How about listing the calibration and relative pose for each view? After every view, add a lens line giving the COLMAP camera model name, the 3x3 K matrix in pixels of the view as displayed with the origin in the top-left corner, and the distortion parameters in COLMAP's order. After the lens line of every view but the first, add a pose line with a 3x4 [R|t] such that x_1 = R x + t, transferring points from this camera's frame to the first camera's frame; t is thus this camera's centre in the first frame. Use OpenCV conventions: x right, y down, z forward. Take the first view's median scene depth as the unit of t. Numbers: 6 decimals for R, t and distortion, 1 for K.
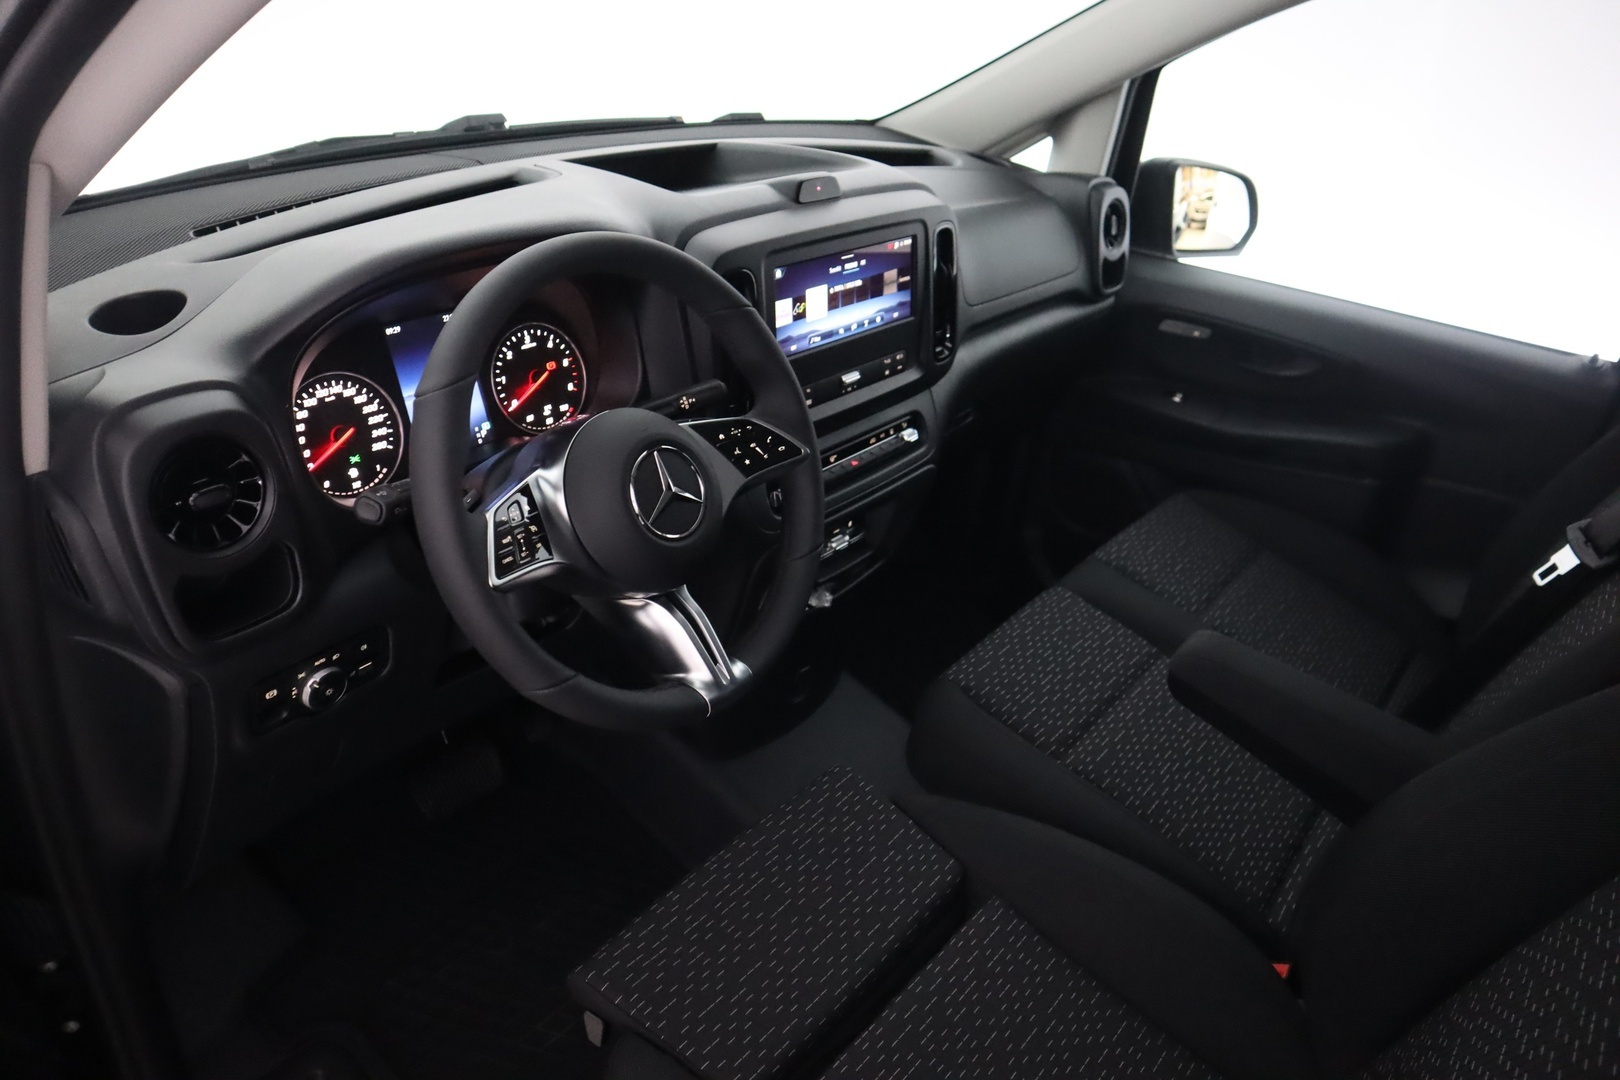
lens RADIAL K [[1112.4, 0, 810.0], [0, 1112.4, 540.0], [0, 0, 1]] dist [-0.088159, -0.000011]
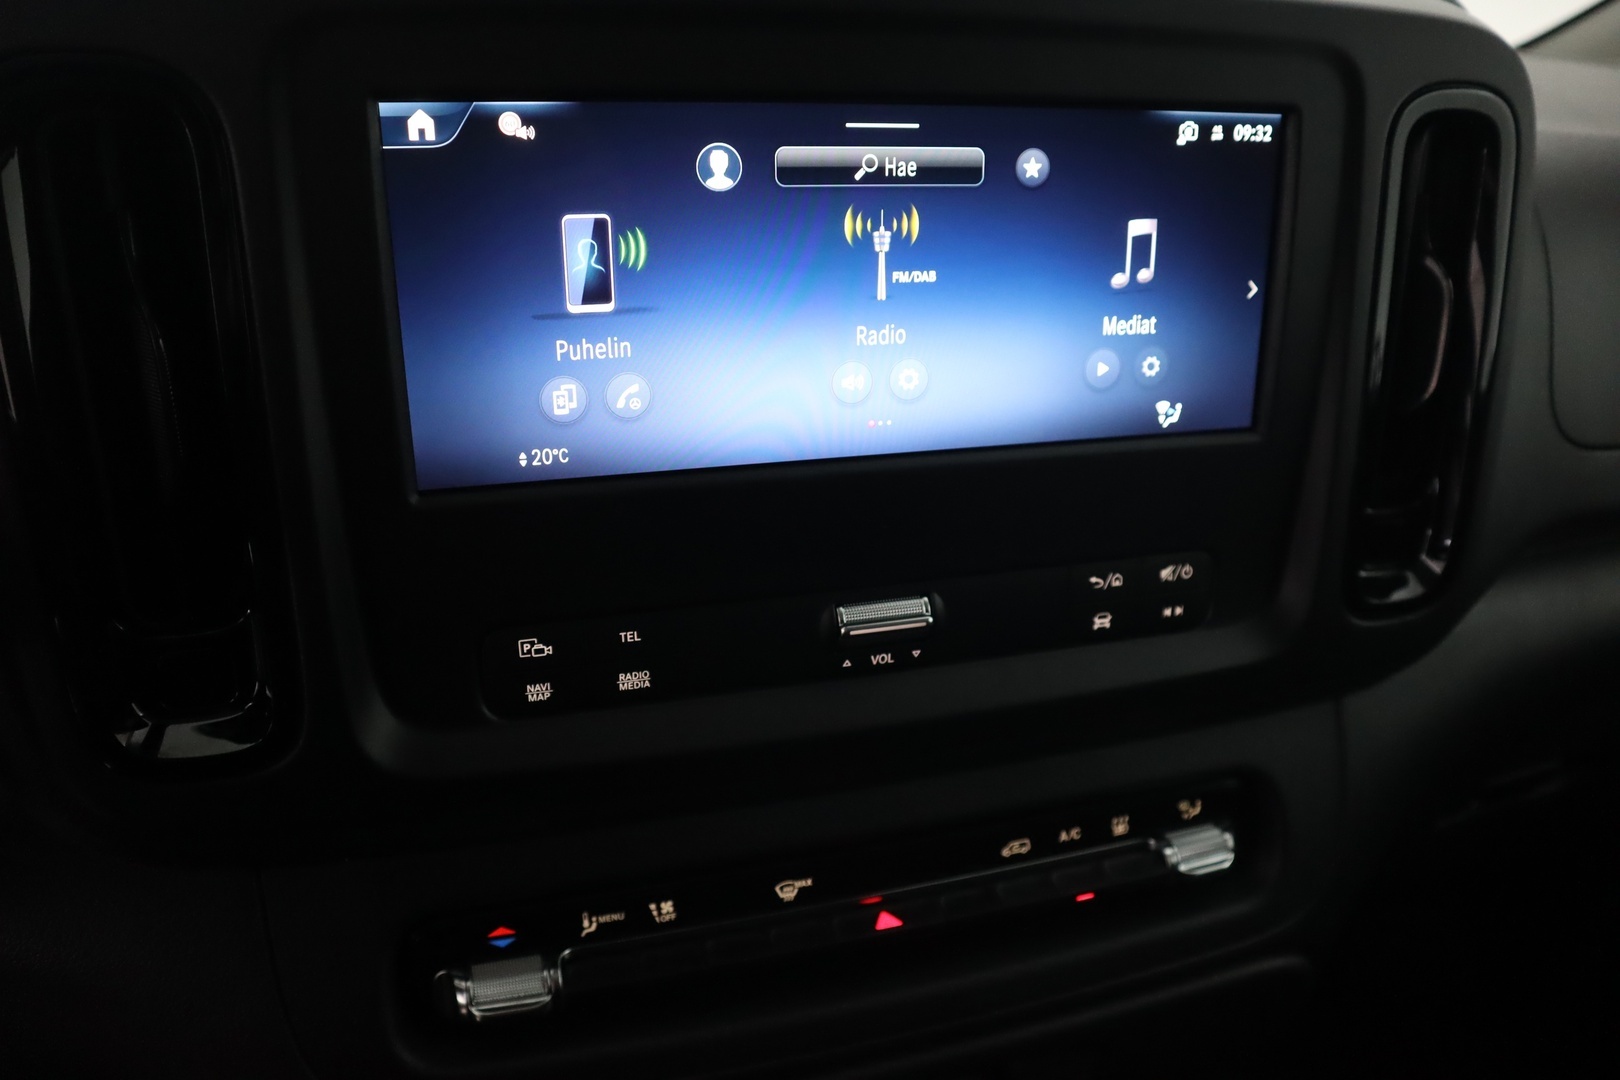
lens RADIAL K [[1179.2, 0, 810.0], [0, 1179.2, 540.0], [0, 0, 1]] dist [-0.002295, -0.001422]
pose [[0.847487, 0.191512, -0.495065, 0.138366], [-0.244693, 0.968593, -0.044189, -0.132480], [0.471054, 0.158588, 0.867731, 0.677472]]
